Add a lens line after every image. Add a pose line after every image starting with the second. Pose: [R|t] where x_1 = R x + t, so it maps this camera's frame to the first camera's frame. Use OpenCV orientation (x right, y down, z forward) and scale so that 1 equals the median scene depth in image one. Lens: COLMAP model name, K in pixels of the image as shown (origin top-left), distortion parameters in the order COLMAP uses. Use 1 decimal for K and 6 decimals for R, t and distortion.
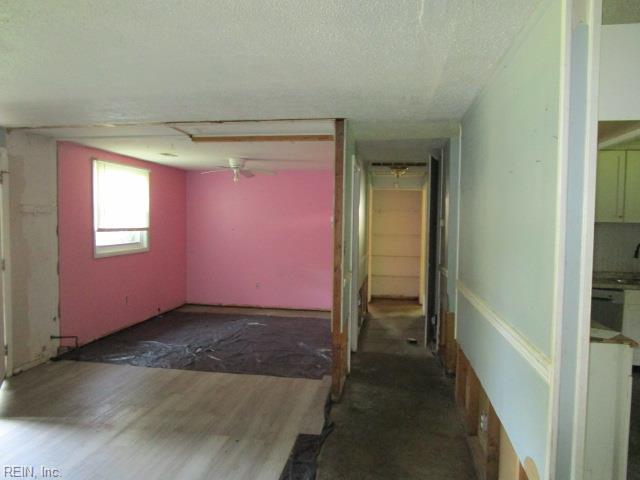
lens RADIAL K [[450.4, 0, 317.9], [0, 450.4, 239.8], [0, 0, 1]] dist [-0.042295, 0.016288]
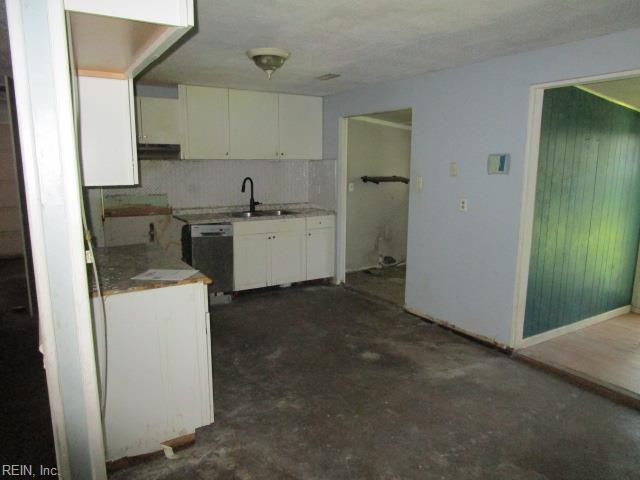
lens RADIAL K [[450.4, 0, 317.9], [0, 450.4, 239.8], [0, 0, 1]] dist [-0.042295, 0.016288]
pose [[0.753932, -0.125426, 0.644868, 0.144185], [0.041238, 0.988705, 0.144090, 0.006216], [-0.655657, -0.082041, 0.750588, 0.050061]]
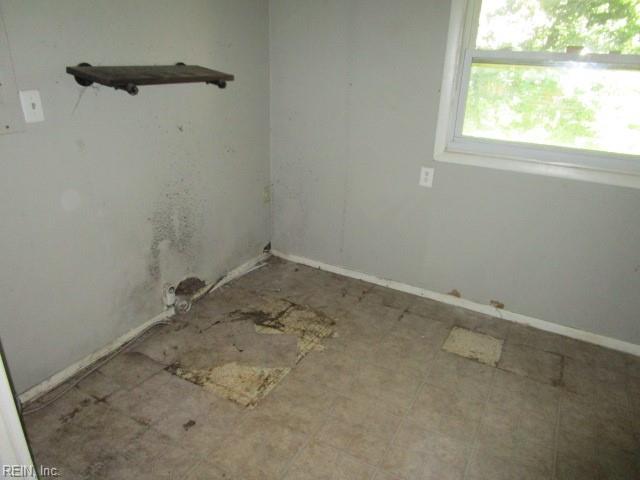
lens RADIAL K [[450.4, 0, 317.9], [0, 450.4, 239.8], [0, 0, 1]] dist [-0.042295, 0.016288]
pose [[0.323658, -0.361412, 0.874430, 0.778324], [0.031304, 0.927758, 0.371866, 0.021482], [-0.945656, -0.092984, 0.311590, 0.620471]]
